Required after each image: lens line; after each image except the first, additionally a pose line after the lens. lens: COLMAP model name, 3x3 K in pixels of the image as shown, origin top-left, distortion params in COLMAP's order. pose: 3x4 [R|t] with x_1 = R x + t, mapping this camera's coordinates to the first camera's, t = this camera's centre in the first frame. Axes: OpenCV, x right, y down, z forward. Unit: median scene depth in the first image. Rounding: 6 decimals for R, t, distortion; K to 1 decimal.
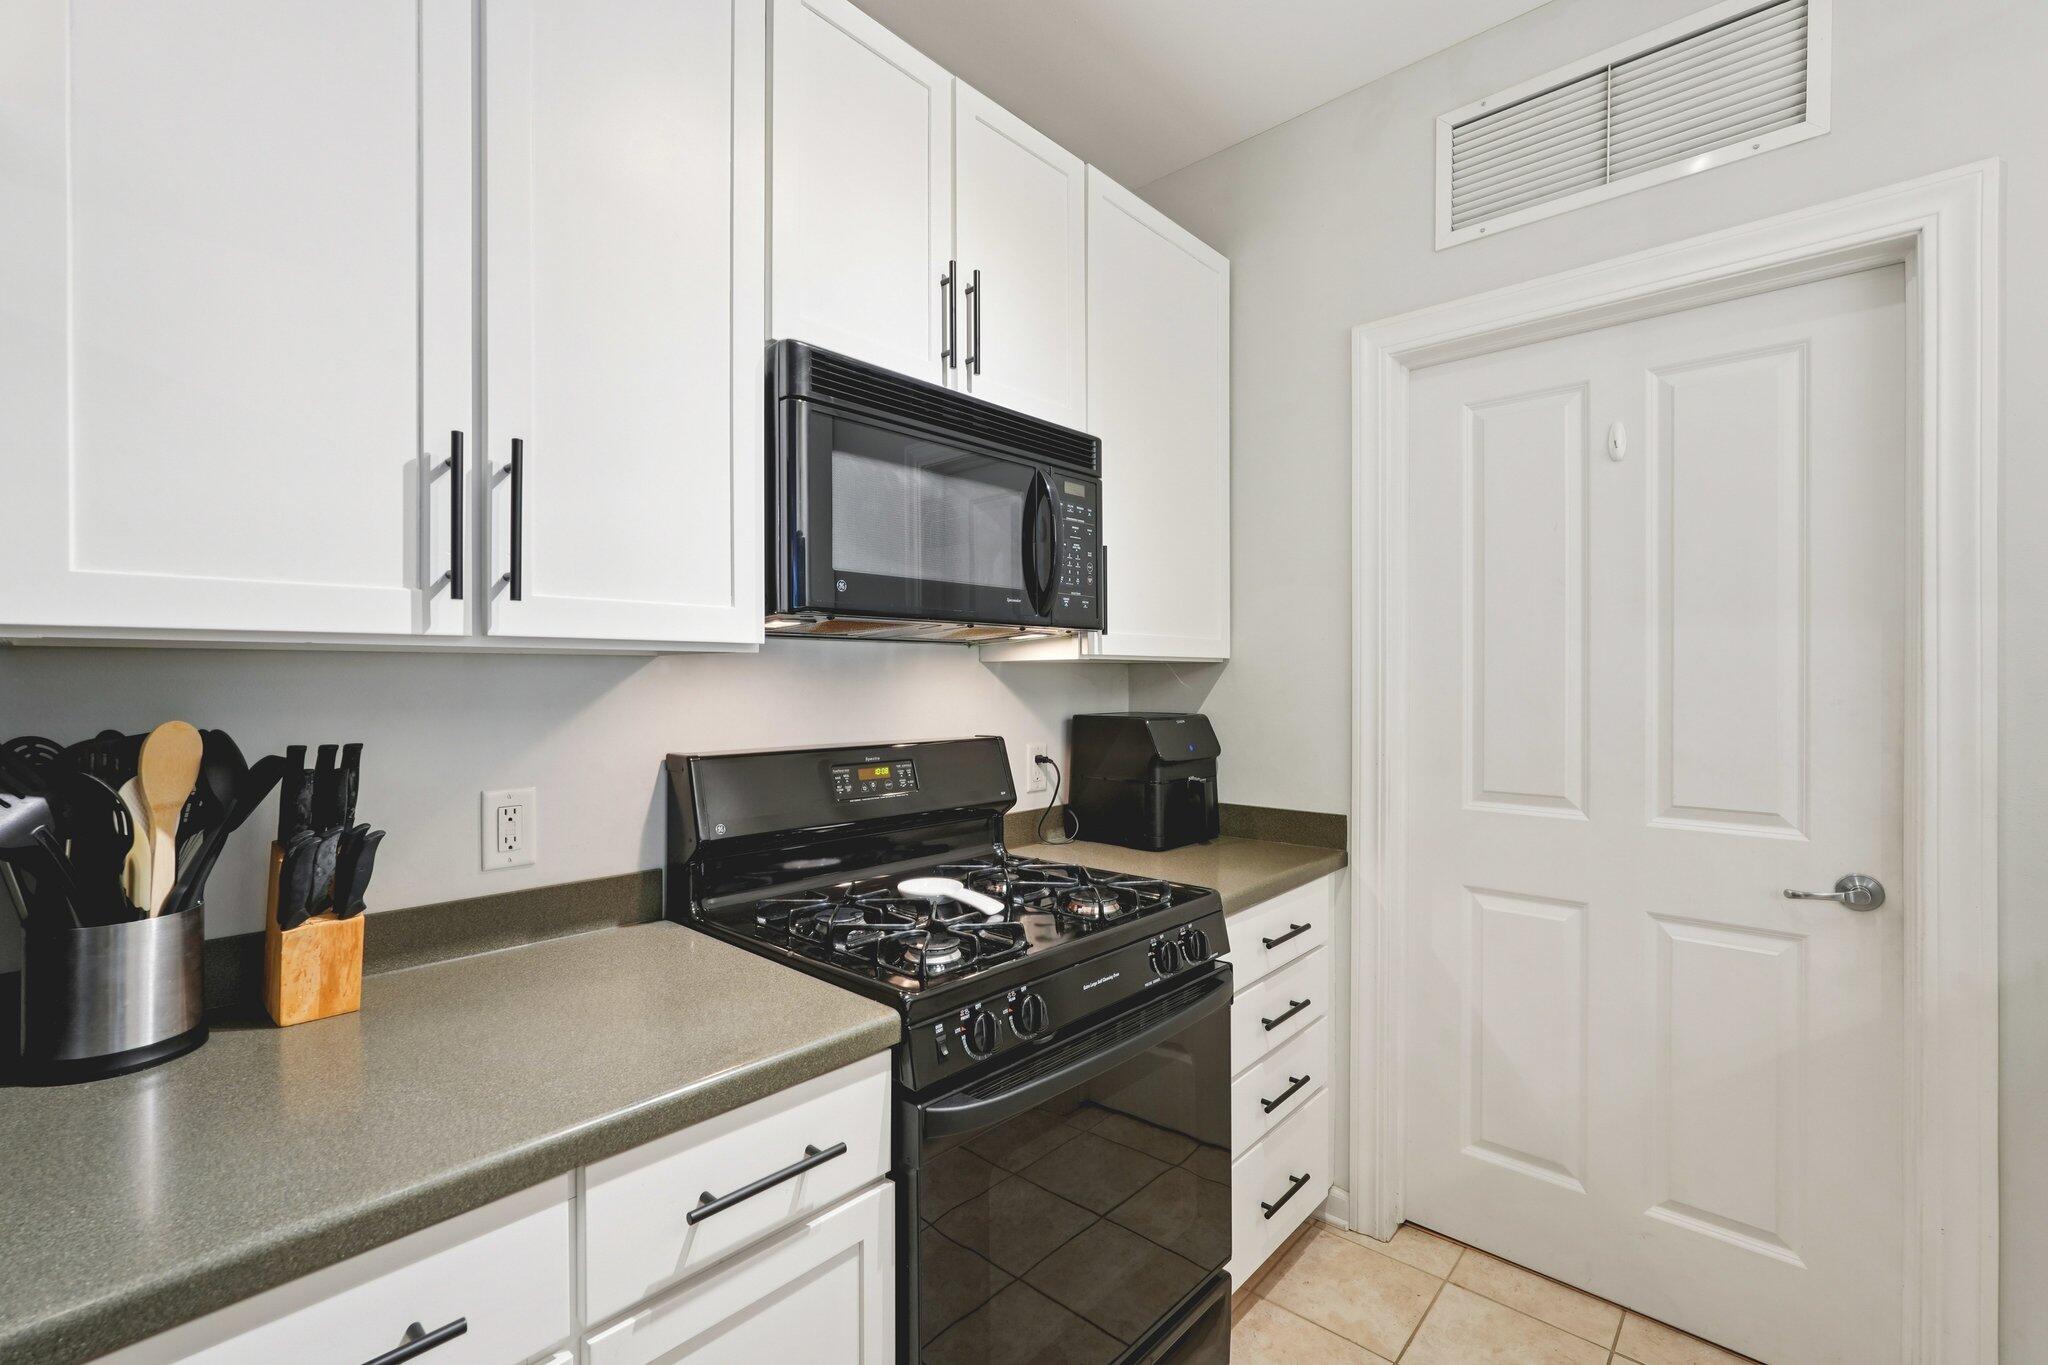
lens RADIAL K [[890.3, 0, 1025.5], [0, 890.3, 678.6], [0, 0, 1]] dist [-0.019410, 0.010691]
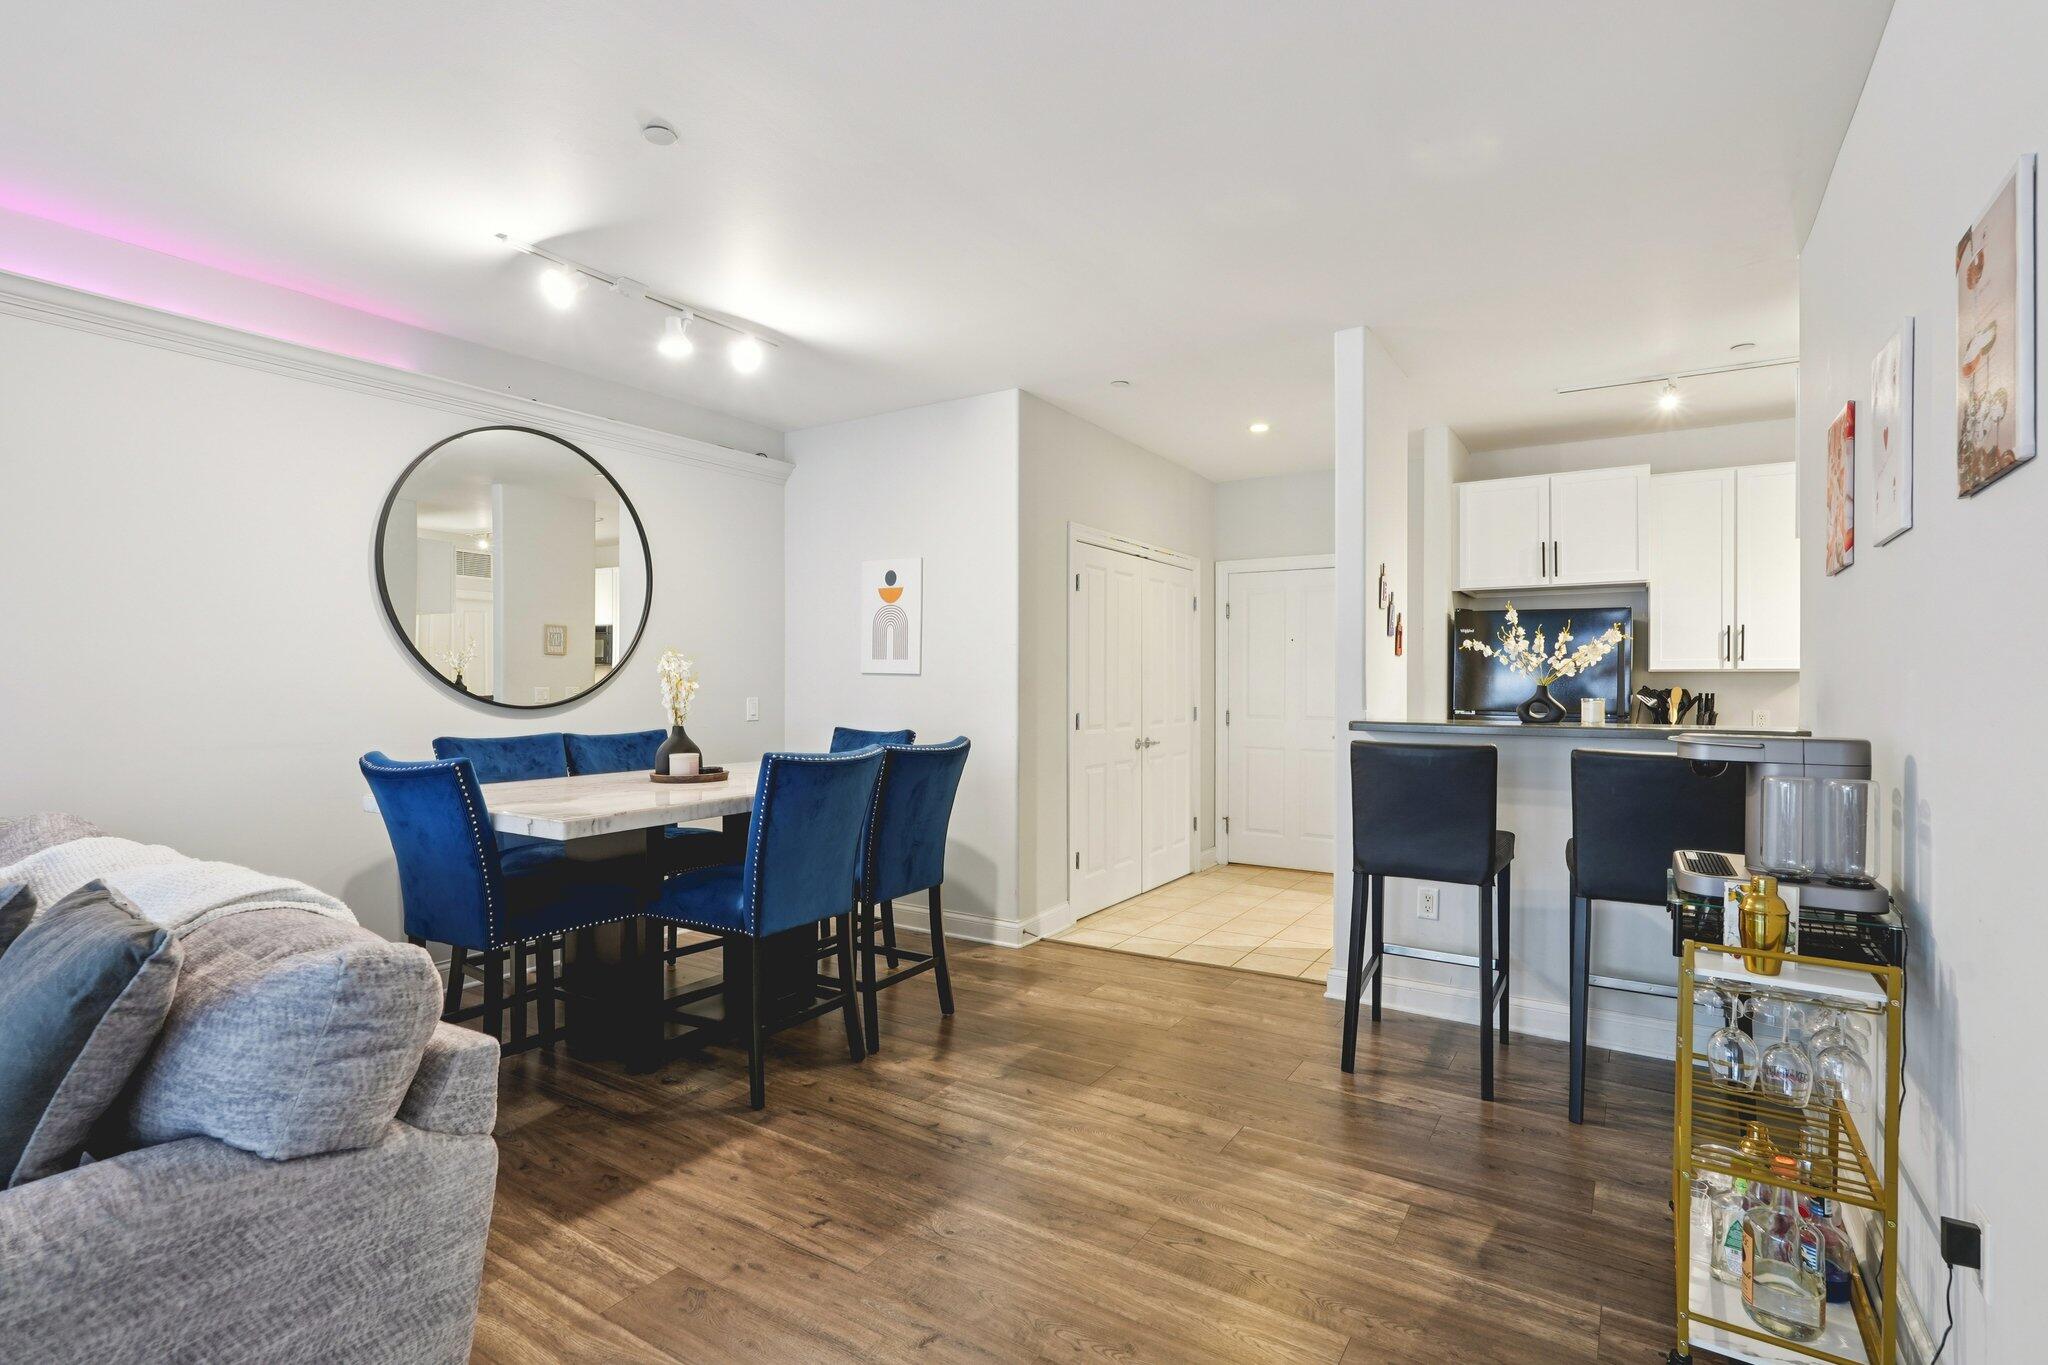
lens RADIAL K [[981.4, 0, 1018.1], [0, 981.4, 685.2], [0, 0, 1]] dist [-0.013793, 0.000664]
pose [[0.156955, 0.003347, -0.987600, 2.135050], [-0.006364, 0.999977, 0.002377, 0.026083], [0.987585, 0.005912, 0.156973, -1.943713]]
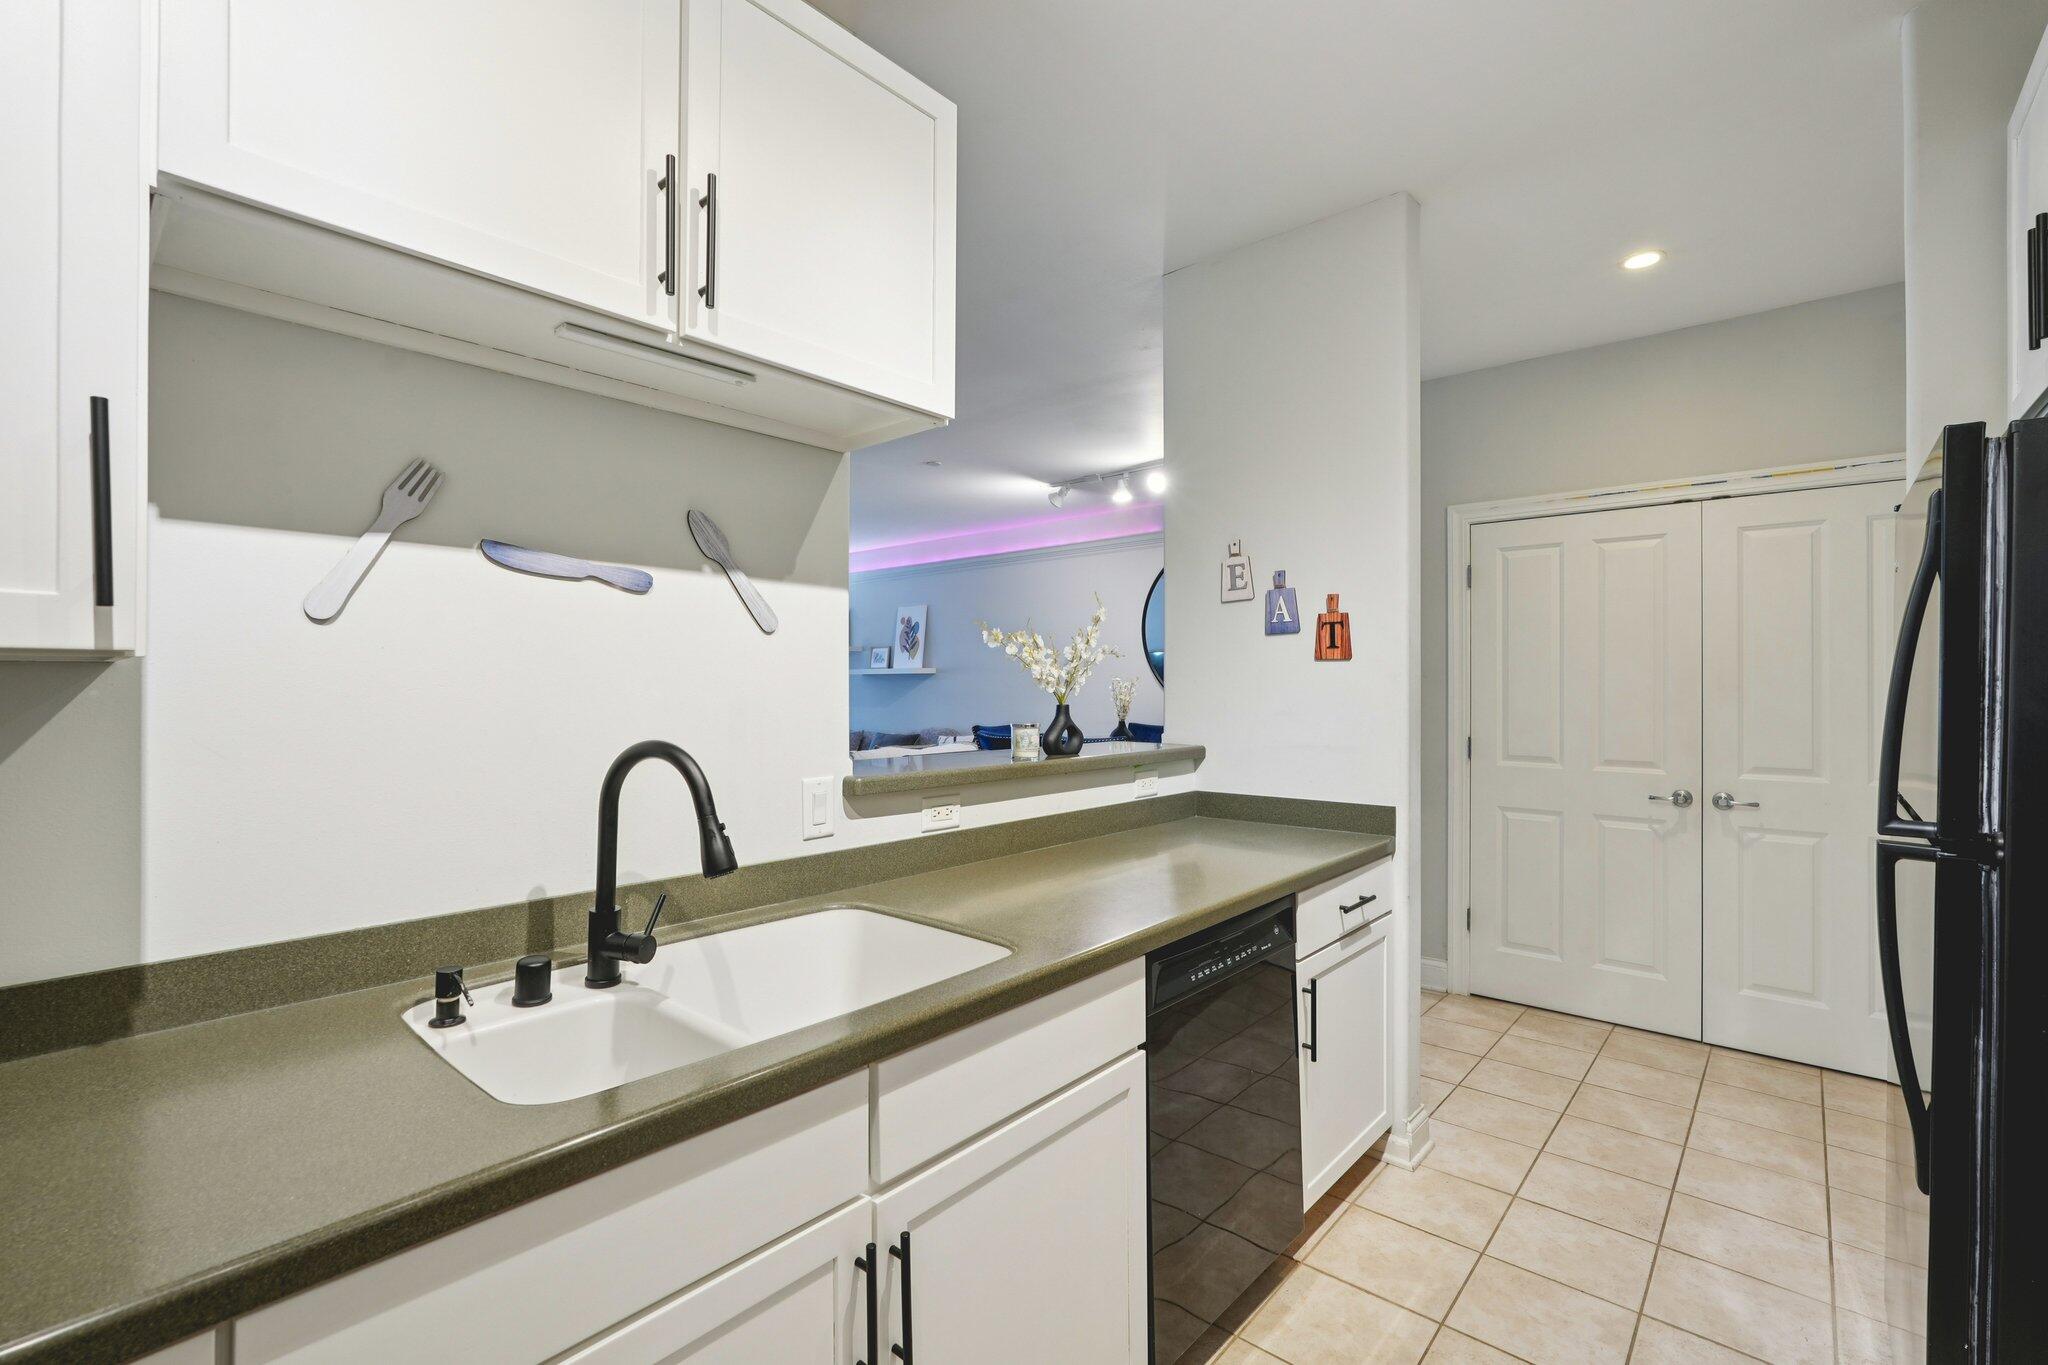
lens RADIAL K [[890.3, 0, 1025.5], [0, 890.3, 678.6], [0, 0, 1]] dist [-0.019410, 0.010691]
pose [[-0.999856, -0.004862, -0.016267, 0.351583], [-0.004767, 0.999971, -0.005884, -0.008260], [0.016296, -0.005805, -0.999850, 0.856802]]
